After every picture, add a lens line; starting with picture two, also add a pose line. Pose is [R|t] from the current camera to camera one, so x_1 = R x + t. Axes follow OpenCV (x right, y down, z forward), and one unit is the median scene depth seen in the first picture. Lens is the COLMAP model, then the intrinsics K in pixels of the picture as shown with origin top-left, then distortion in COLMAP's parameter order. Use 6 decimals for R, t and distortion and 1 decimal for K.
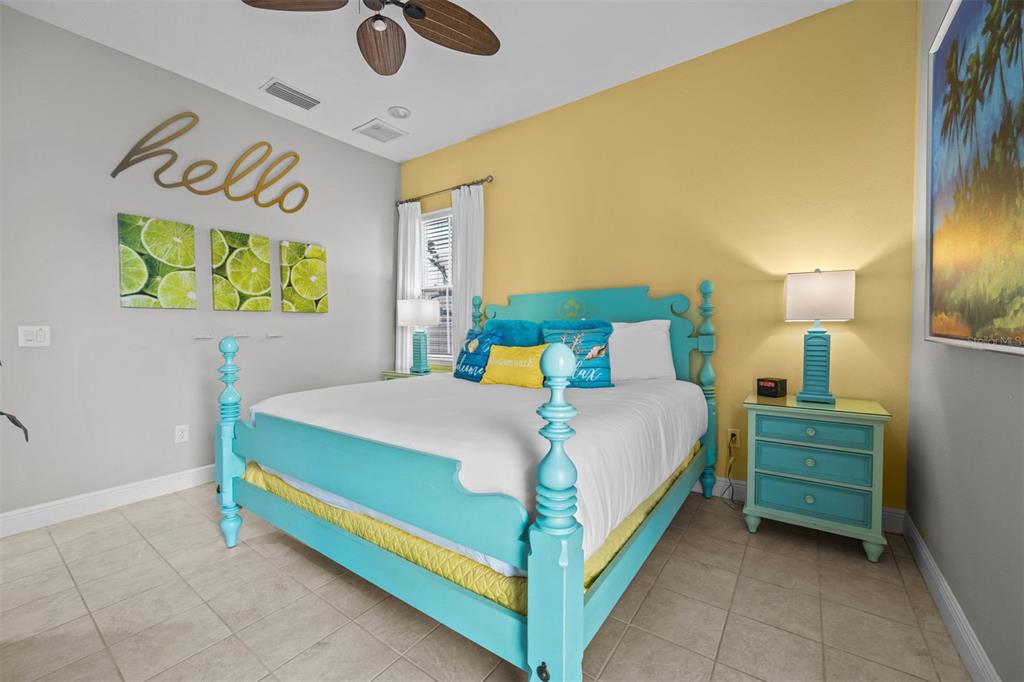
lens RADIAL K [[411.5, 0, 507.9], [0, 411.5, 333.8], [0, 0, 1]] dist [-0.001217, -0.000117]
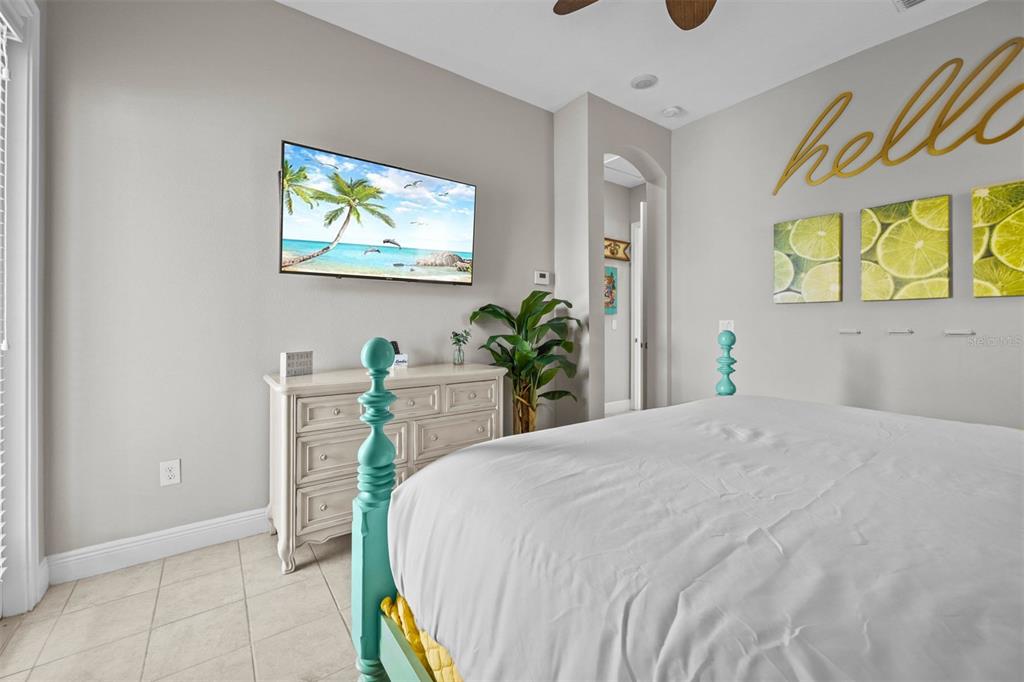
lens RADIAL K [[416.6, 0, 510.8], [0, 416.6, 317.2], [0, 0, 1]] dist [-0.001163, -0.000230]
pose [[-0.314530, -0.003523, -0.949241, 0.360298], [-0.008192, 0.999966, -0.000997, -0.015789], [0.949212, 0.007462, -0.314549, 0.551750]]
